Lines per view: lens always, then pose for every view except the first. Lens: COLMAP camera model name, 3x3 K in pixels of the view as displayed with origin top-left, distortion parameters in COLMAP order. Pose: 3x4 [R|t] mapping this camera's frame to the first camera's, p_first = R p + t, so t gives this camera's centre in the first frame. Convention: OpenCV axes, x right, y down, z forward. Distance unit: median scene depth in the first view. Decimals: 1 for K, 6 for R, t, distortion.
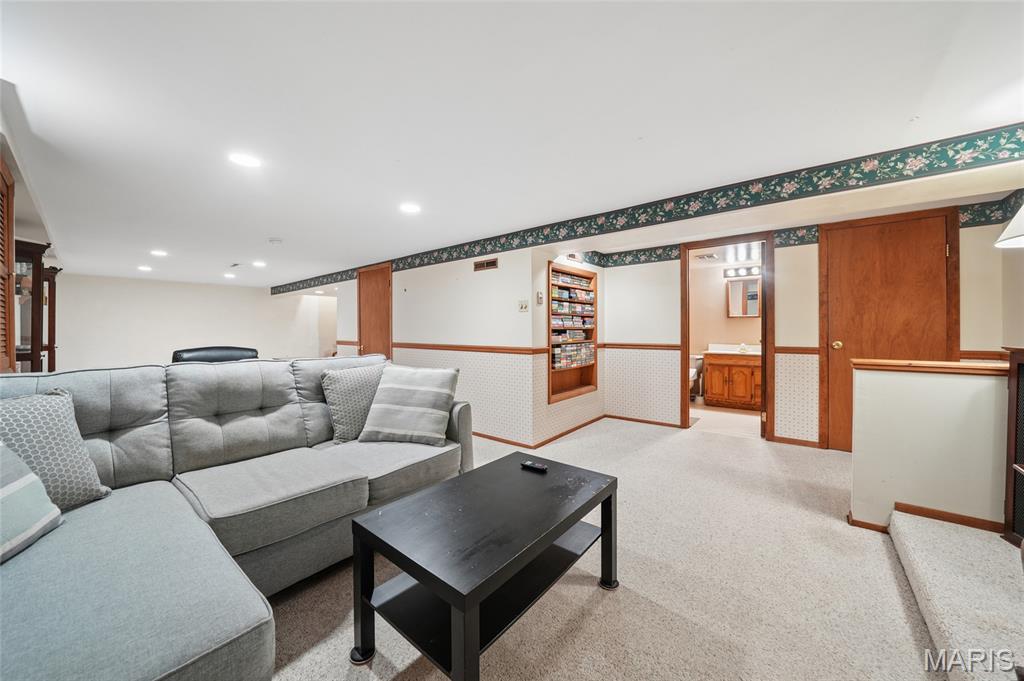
lens RADIAL K [[357.5, 0, 509.0], [0, 357.5, 338.1], [0, 0, 1]] dist [-0.008616, 0.000238]
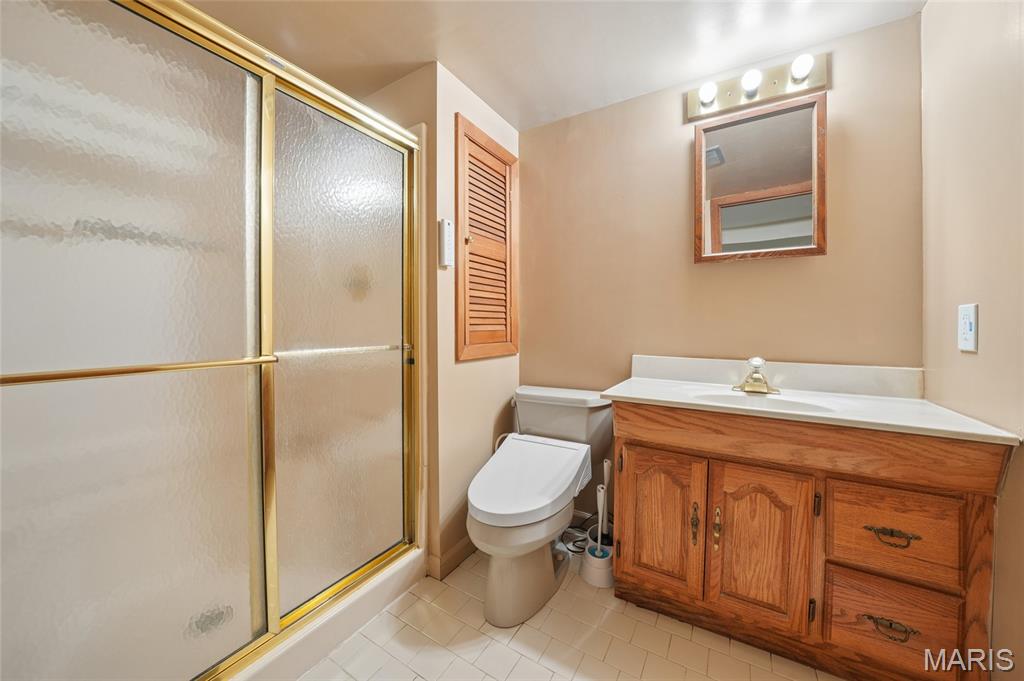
lens RADIAL K [[357.5, 0, 515.6], [0, 357.5, 332.7], [0, 0, 1]] dist [-0.008616, 0.000238]
pose [[0.990323, -0.003866, 0.138726, 0.453806], [0.002487, 0.999946, 0.010114, -0.004188], [-0.138758, -0.009671, 0.990279, 0.775140]]
